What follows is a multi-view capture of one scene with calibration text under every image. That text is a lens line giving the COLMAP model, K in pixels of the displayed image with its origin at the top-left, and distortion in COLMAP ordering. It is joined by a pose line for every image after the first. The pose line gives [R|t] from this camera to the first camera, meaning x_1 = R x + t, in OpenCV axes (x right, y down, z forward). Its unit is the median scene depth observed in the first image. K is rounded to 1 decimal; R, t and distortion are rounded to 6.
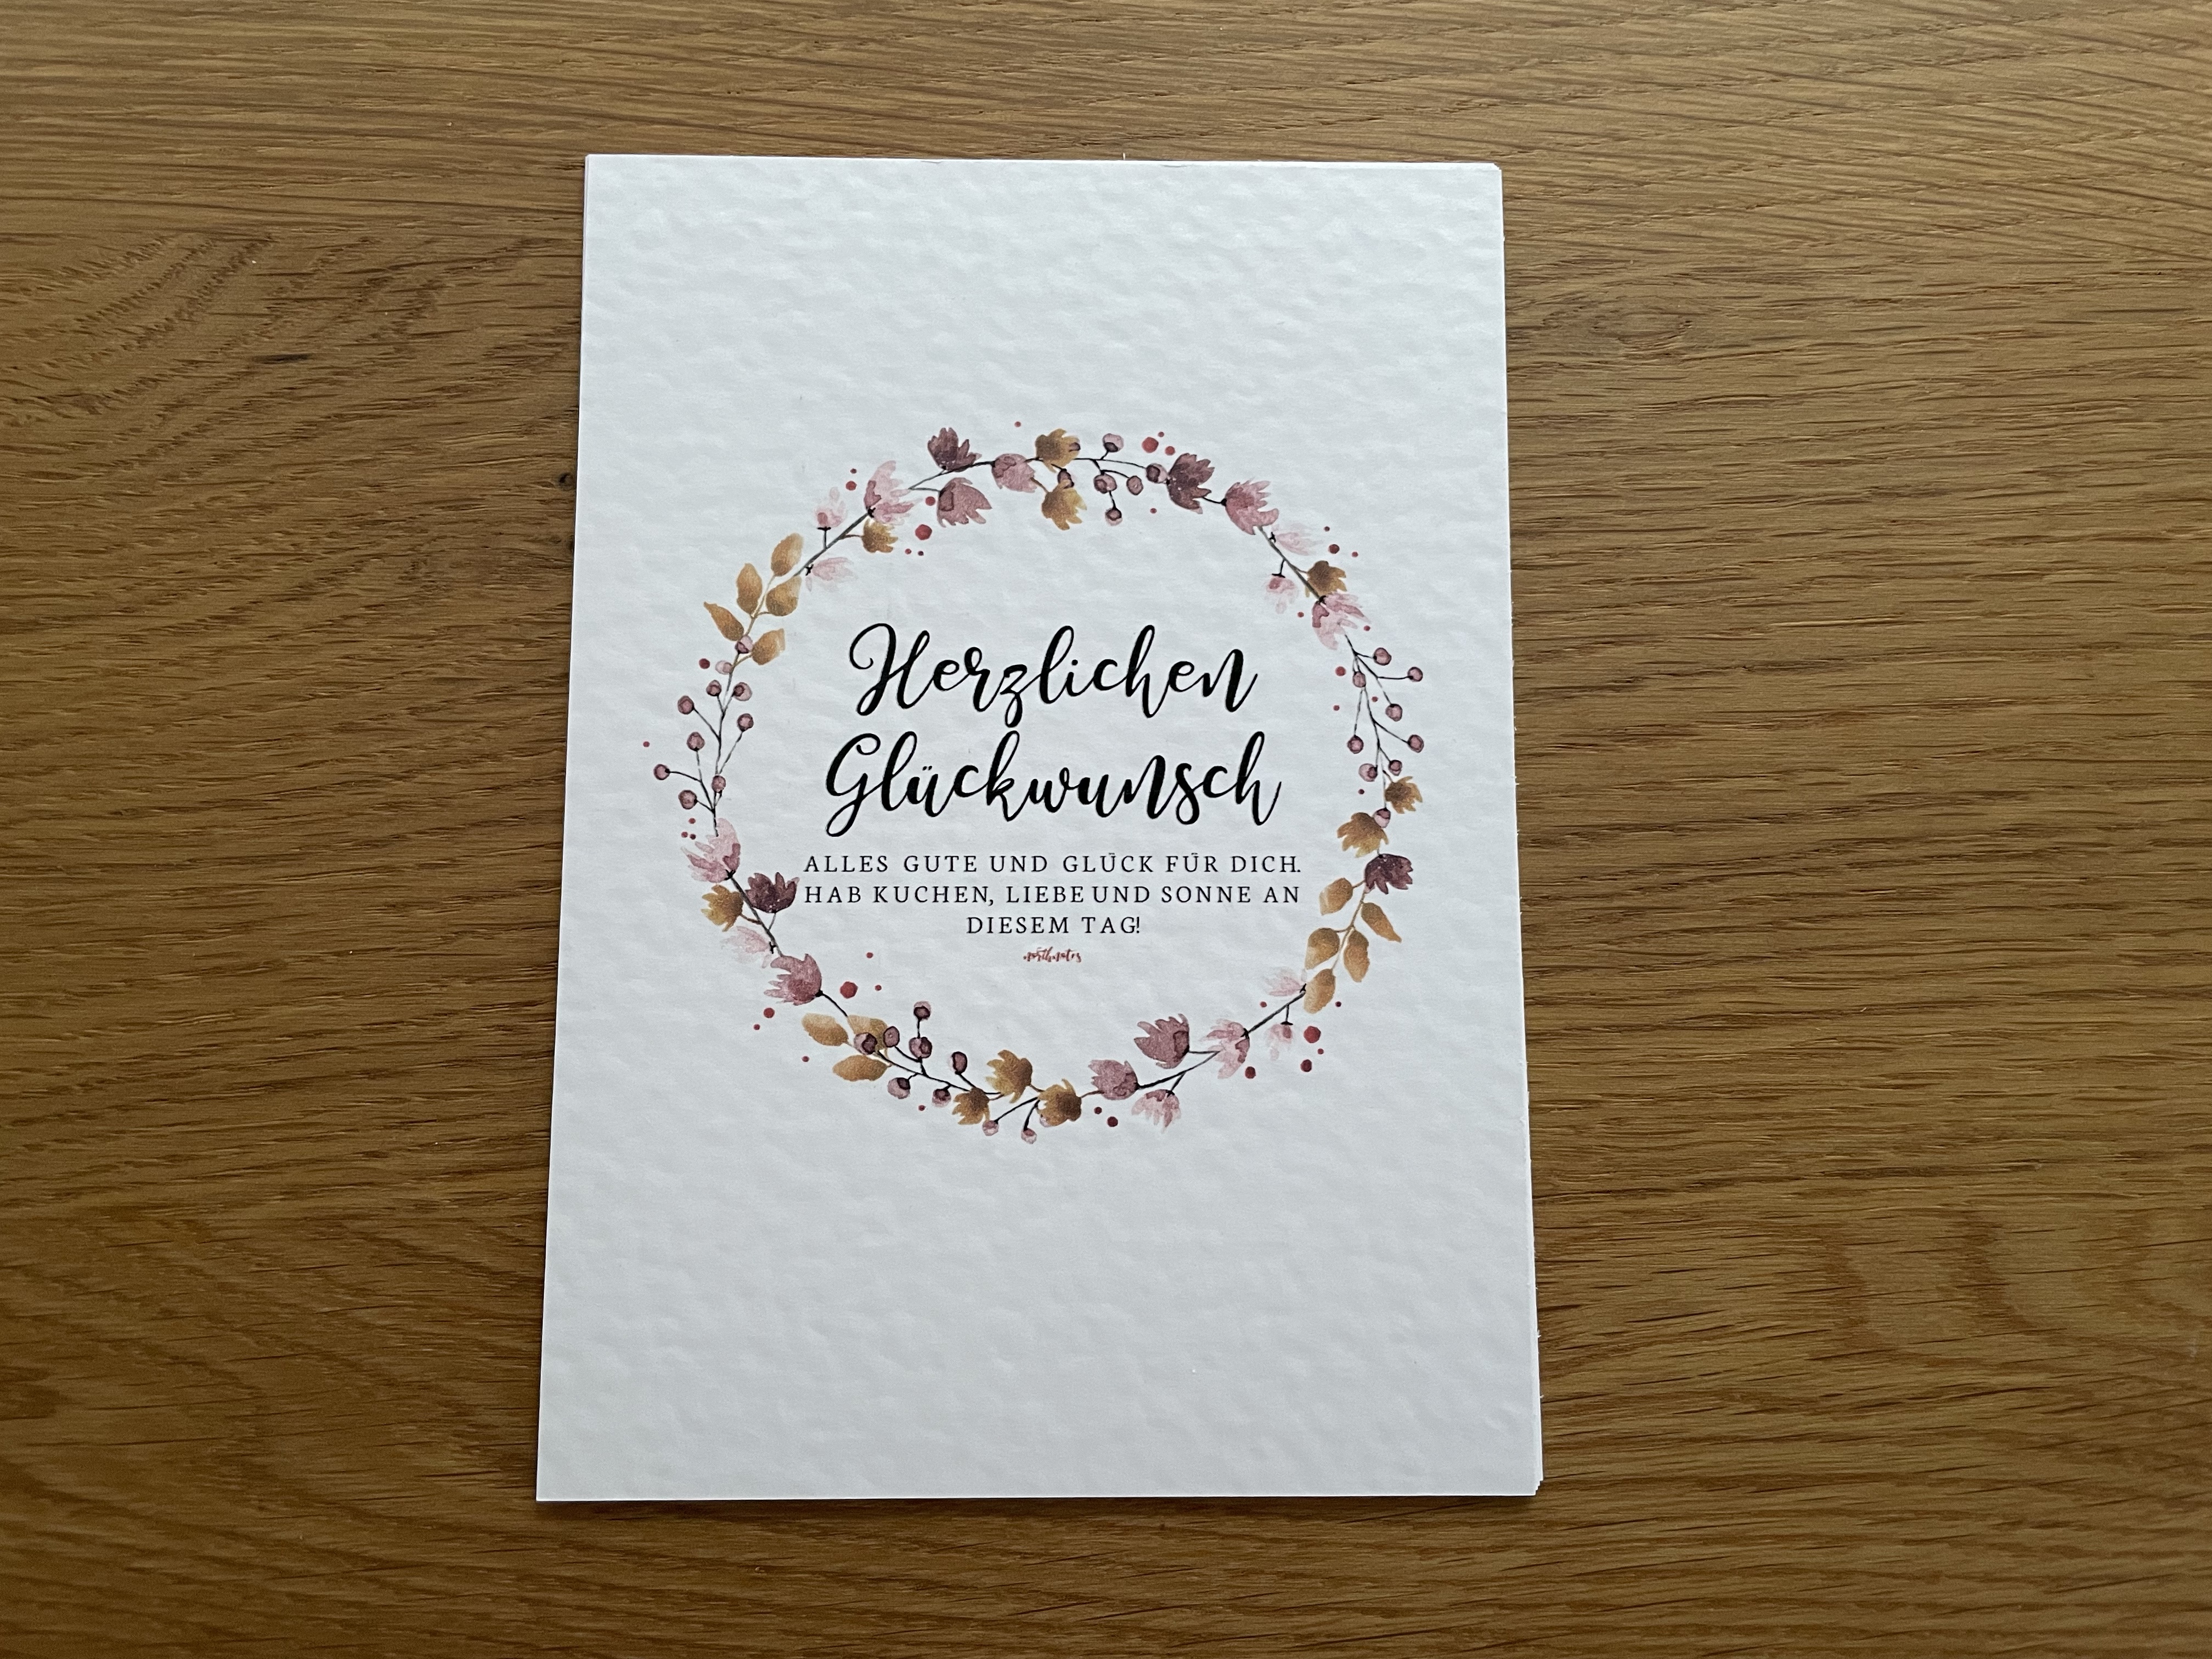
lens RADIAL K [[1657.0, 0, 1115.3], [0, 1657.0, 834.3], [0, 0, 1]] dist [0.036137, -0.089362]
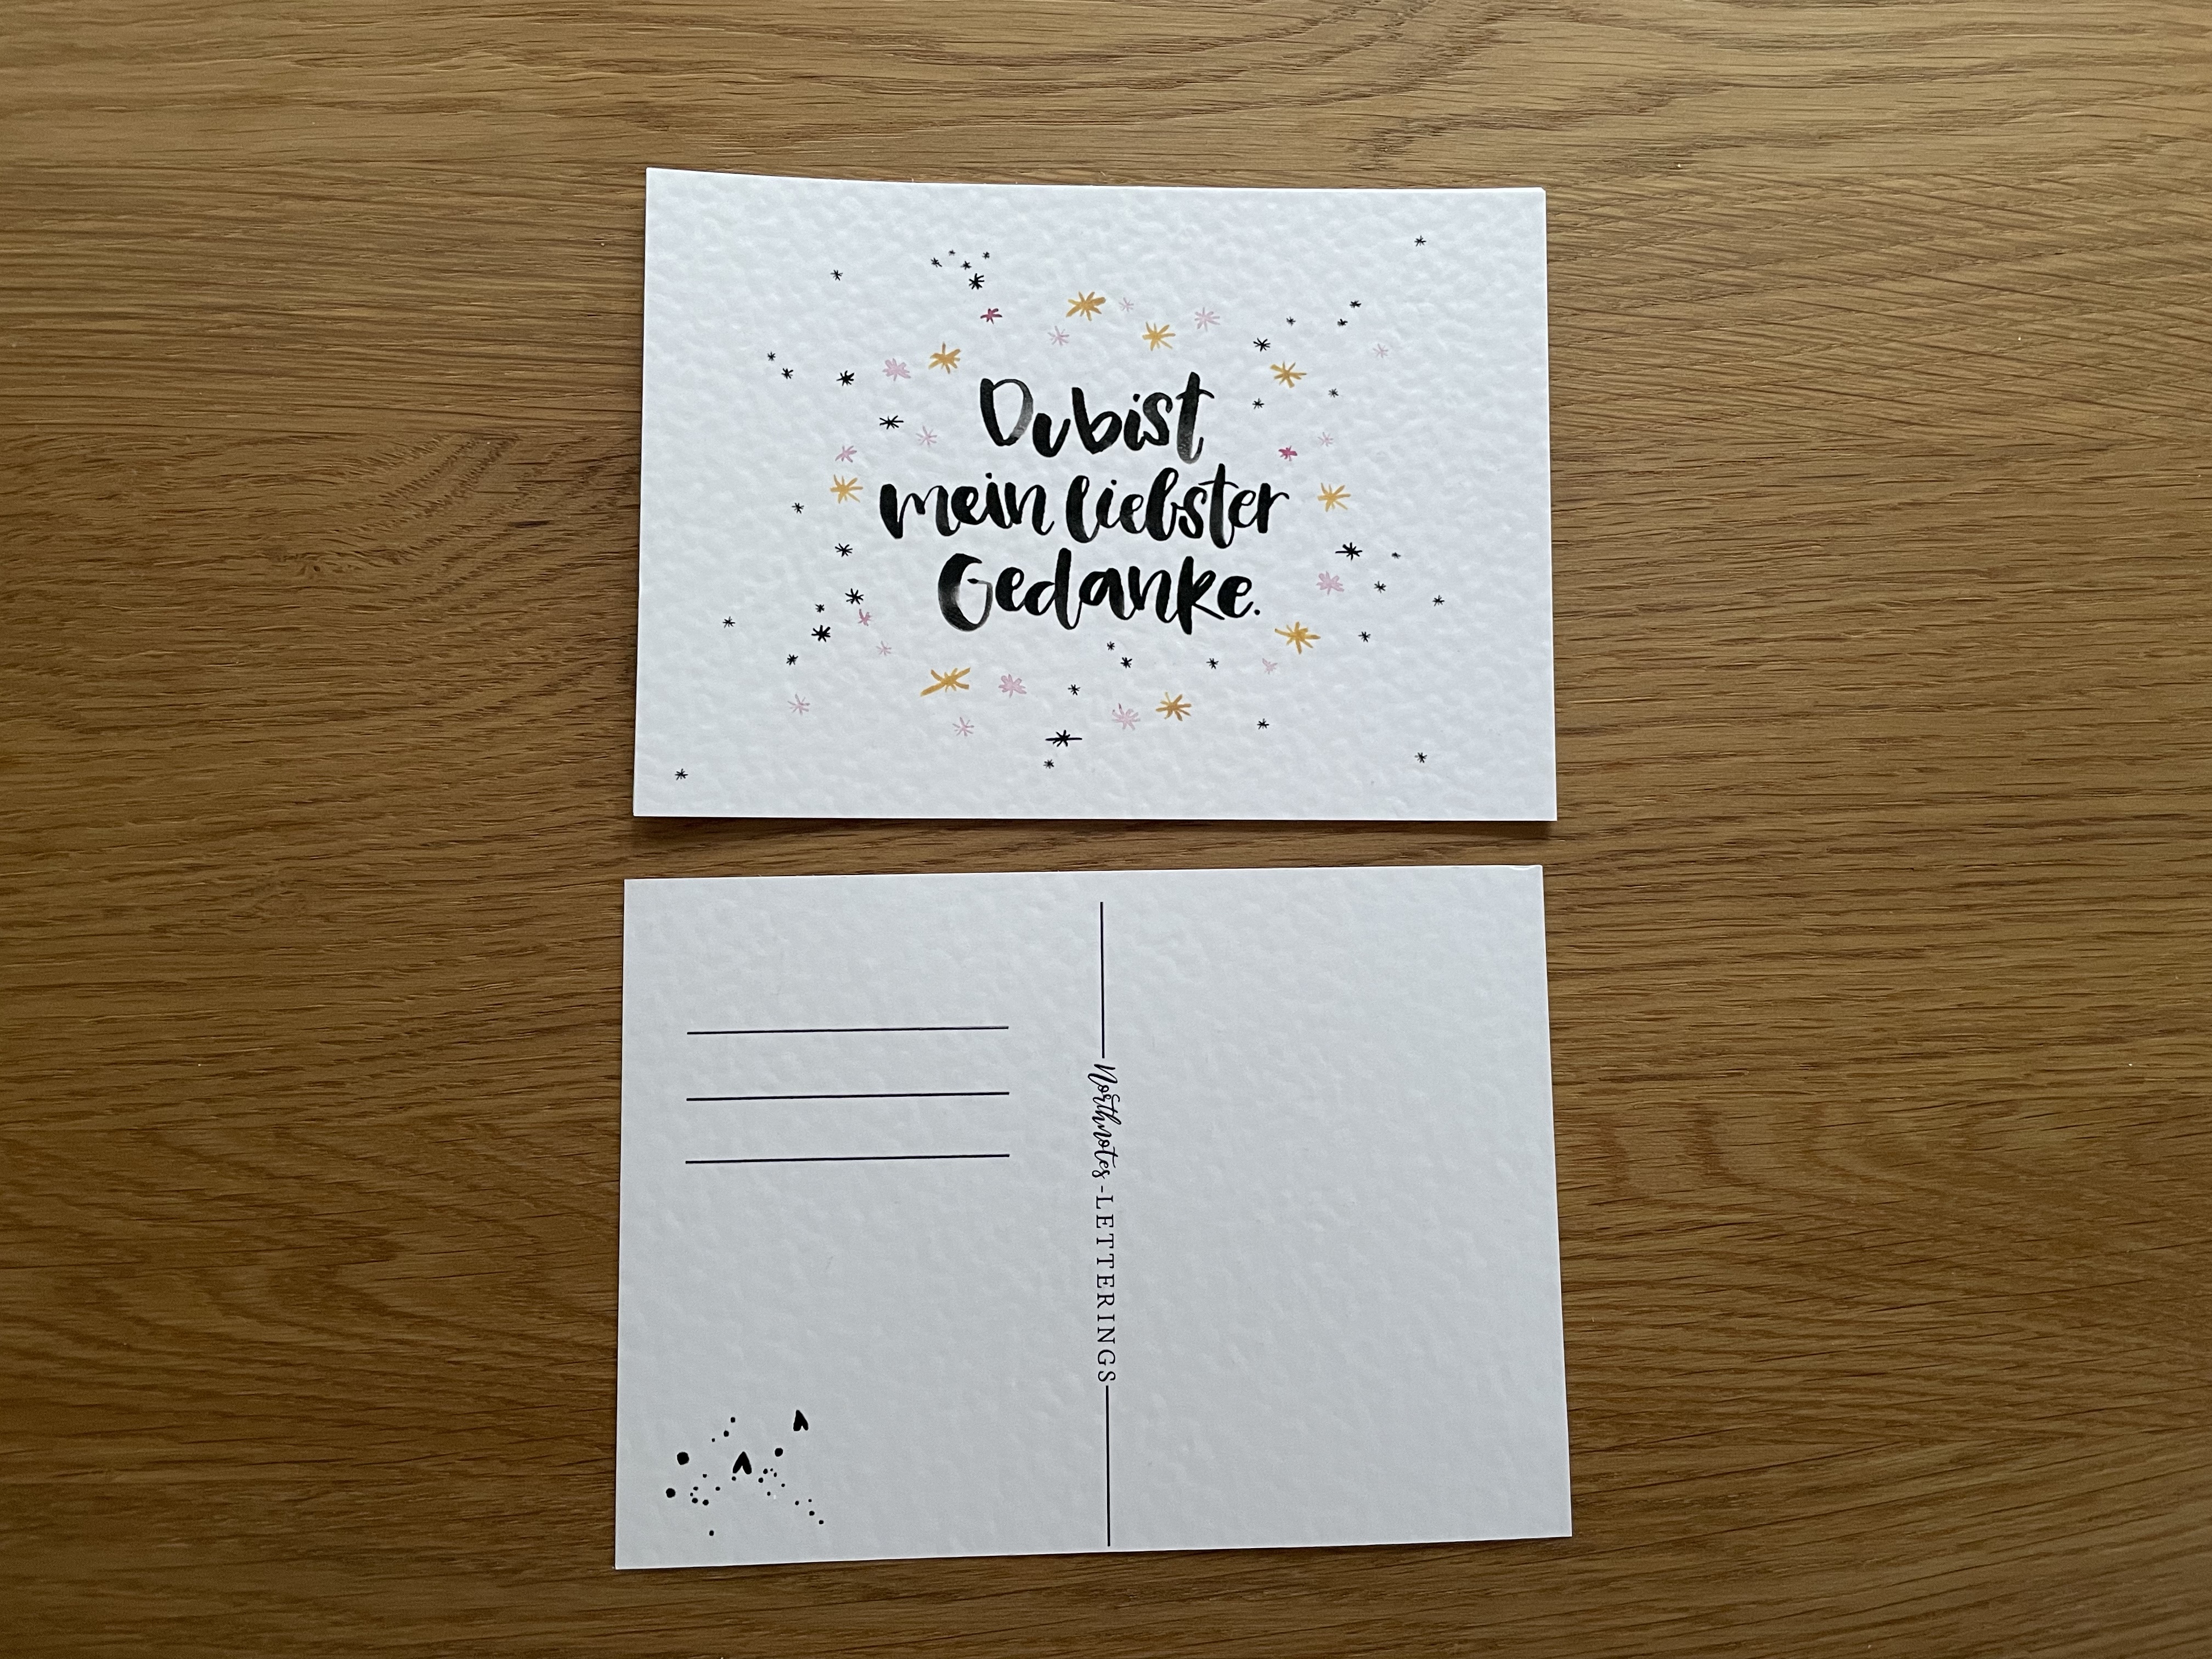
lens RADIAL K [[1657.0, 0, 1124.8], [0, 1657.0, 820.4], [0, 0, 1]] dist [0.036137, -0.089362]
pose [[0.999804, -0.008853, 0.017735, -0.017771], [0.008479, 0.999743, 0.021020, -0.058509], [-0.017916, -0.020866, 0.999622, -0.451500]]
